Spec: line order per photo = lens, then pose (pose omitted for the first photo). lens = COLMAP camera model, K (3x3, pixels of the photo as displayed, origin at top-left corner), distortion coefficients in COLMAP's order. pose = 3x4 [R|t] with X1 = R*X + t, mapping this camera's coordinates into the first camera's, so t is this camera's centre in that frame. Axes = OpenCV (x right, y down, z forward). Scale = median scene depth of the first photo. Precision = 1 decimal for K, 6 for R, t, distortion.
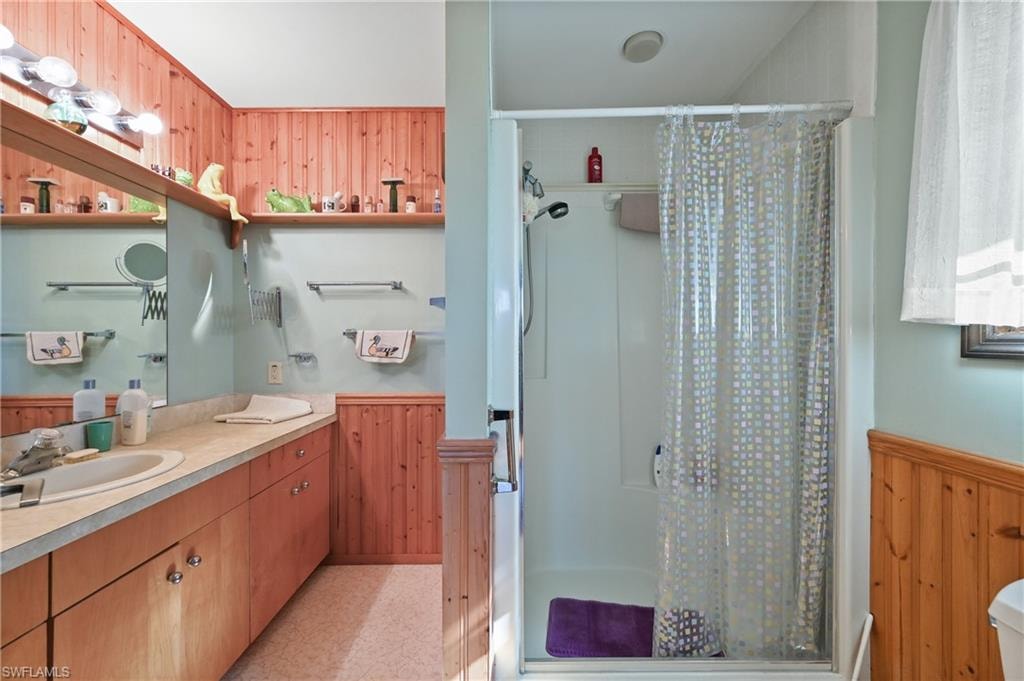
lens RADIAL K [[409.4, 0, 510.6], [0, 409.4, 342.7], [0, 0, 1]] dist [-0.001246, 0.000610]
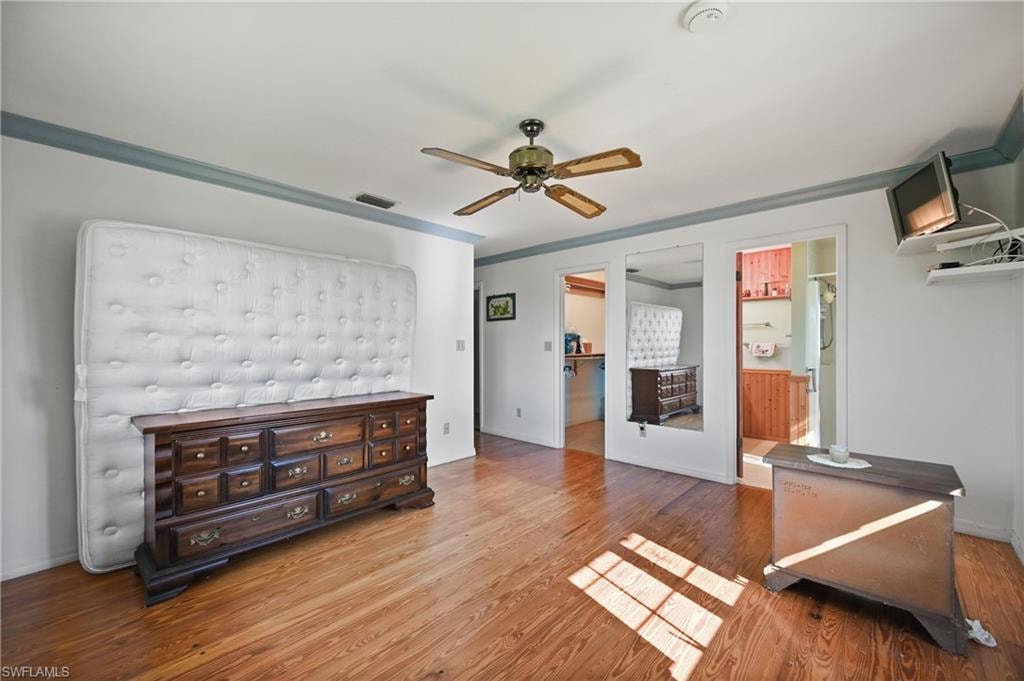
lens RADIAL K [[409.4, 0, 510.2], [0, 409.4, 345.3], [0, 0, 1]] dist [-0.001246, 0.000610]
pose [[0.726429, 0.002094, -0.687238, 0.281543], [-0.000493, 0.999997, 0.002526, -0.020574], [0.687241, -0.001496, 0.726428, -1.808923]]
